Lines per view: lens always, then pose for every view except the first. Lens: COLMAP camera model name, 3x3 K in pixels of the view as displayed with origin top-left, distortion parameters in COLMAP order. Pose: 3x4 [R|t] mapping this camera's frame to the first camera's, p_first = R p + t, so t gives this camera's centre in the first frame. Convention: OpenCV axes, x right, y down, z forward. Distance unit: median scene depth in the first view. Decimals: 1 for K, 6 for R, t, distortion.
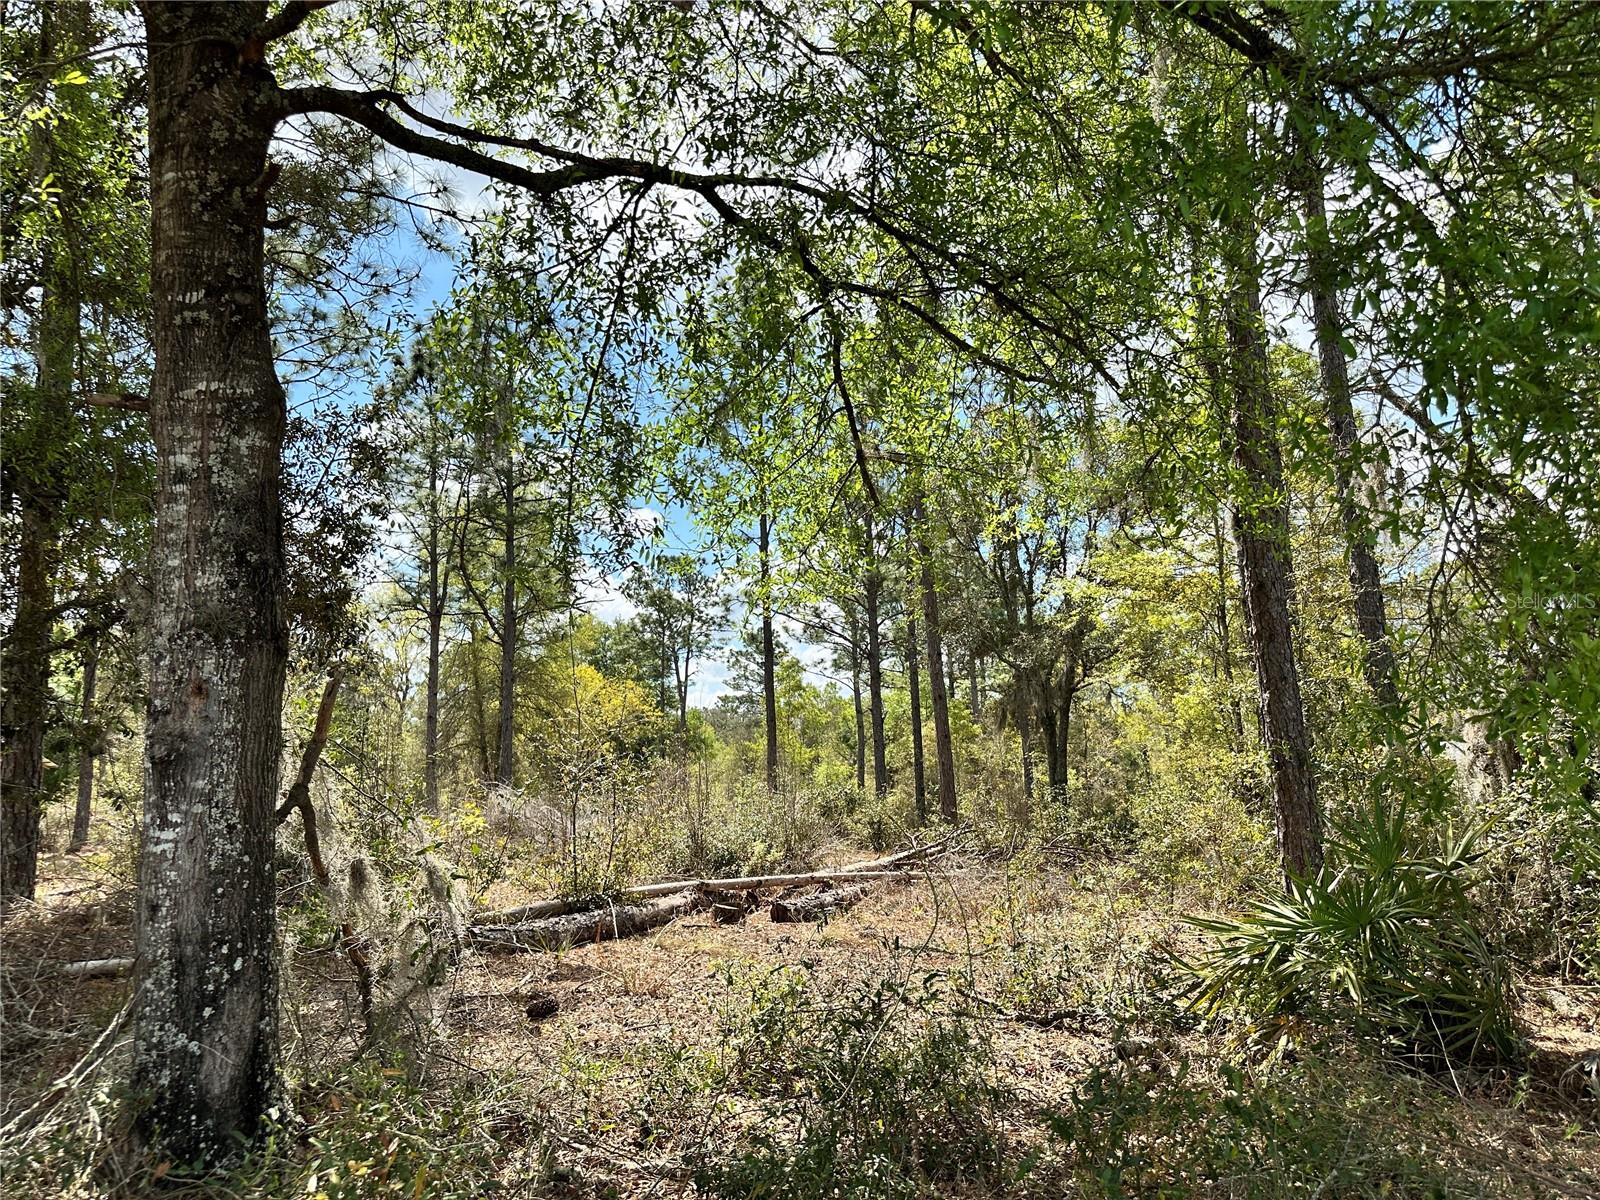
lens RADIAL K [[1123.0, 0, 808.5], [0, 1123.0, 606.8], [0, 0, 1]] dist [0.064824, -0.075545]
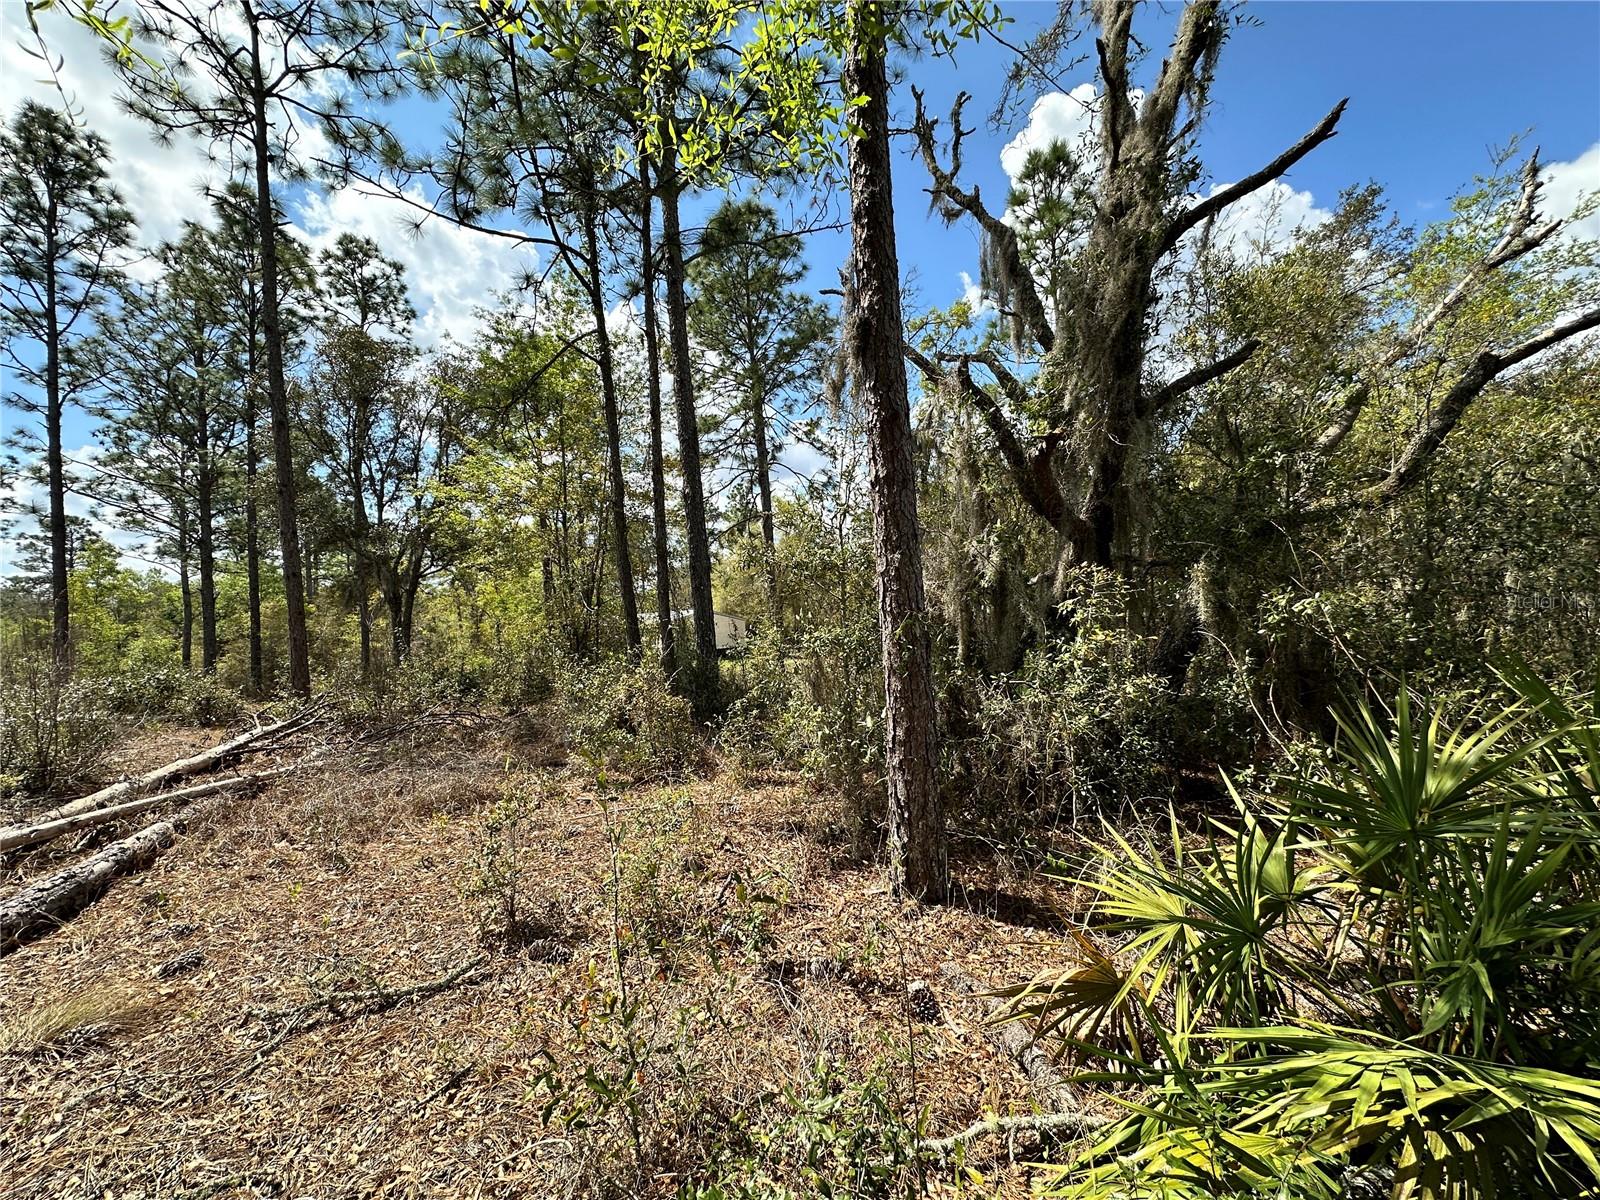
lens RADIAL K [[637.6, 0, 797.3], [0, 637.6, 597.4], [0, 0, 1]] dist [-0.003615, 0.001281]
pose [[0.690208, 0.017409, 0.723402, 0.030212], [-0.081913, 0.995164, 0.054205, 0.064892], [-0.718960, -0.096669, 0.688296, 0.551390]]
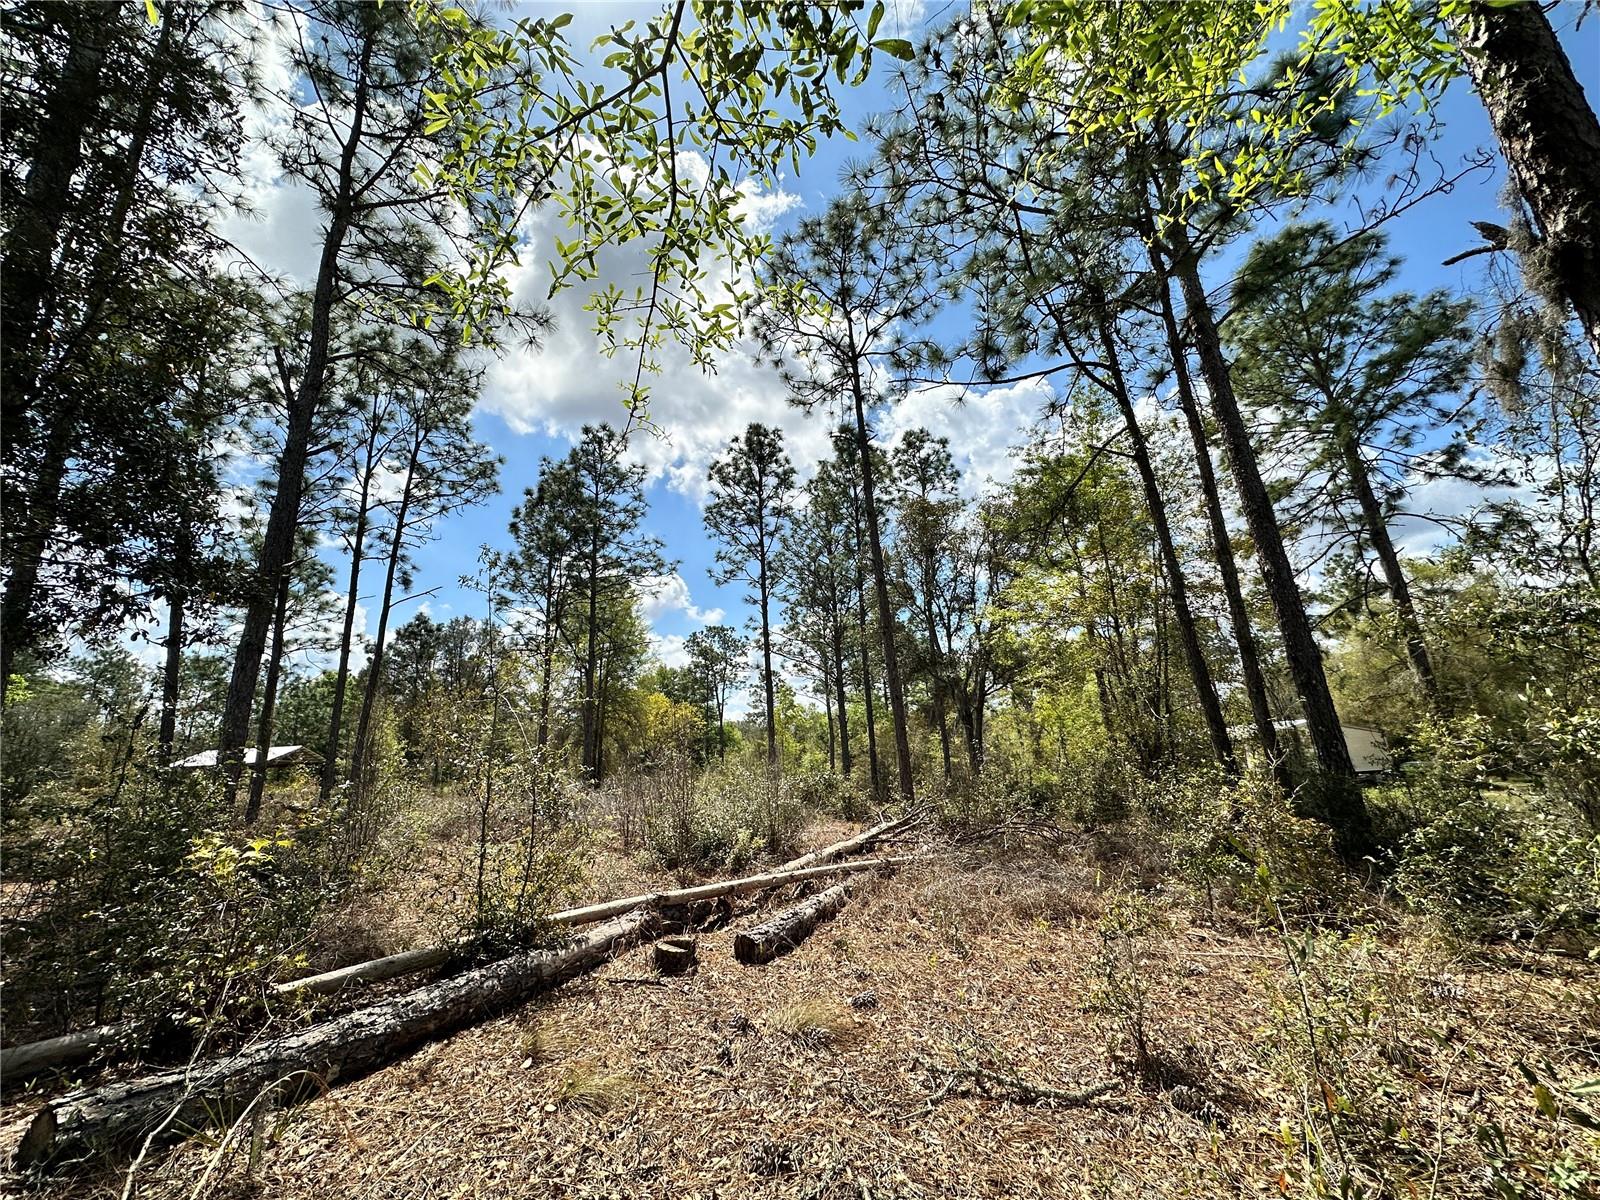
lens RADIAL K [[637.6, 0, 797.0], [0, 637.6, 598.2], [0, 0, 1]] dist [-0.003615, 0.001281]
pose [[0.999809, -0.019531, -0.000993, 0.015549], [0.019334, 0.994801, -0.099987, 0.078351], [0.002941, 0.099949, 0.994988, 0.554431]]
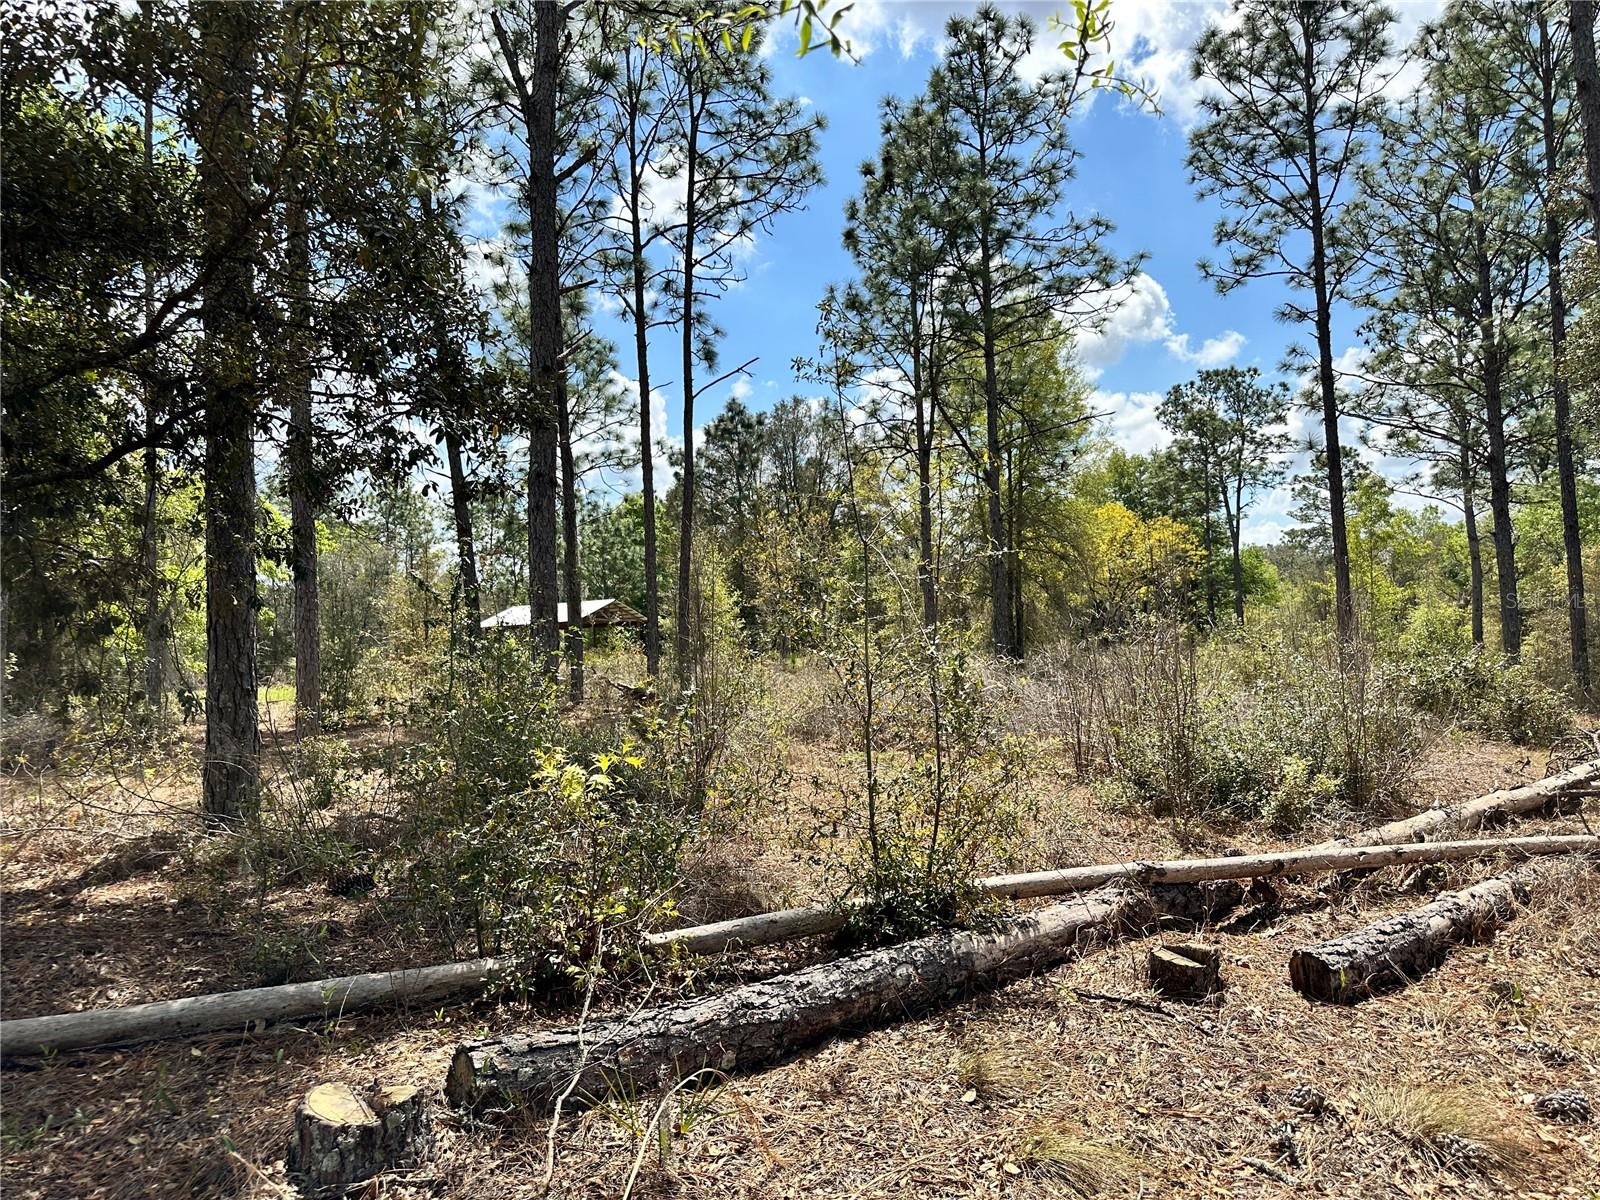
lens RADIAL K [[1123.0, 0, 805.3], [0, 1123.0, 600.7], [0, 0, 1]] dist [0.064824, -0.075545]
pose [[0.884597, -0.024684, -0.465702, 0.010571], [0.085354, 0.990300, 0.109638, 0.062166], [0.458478, -0.136735, 0.878124, 0.552091]]
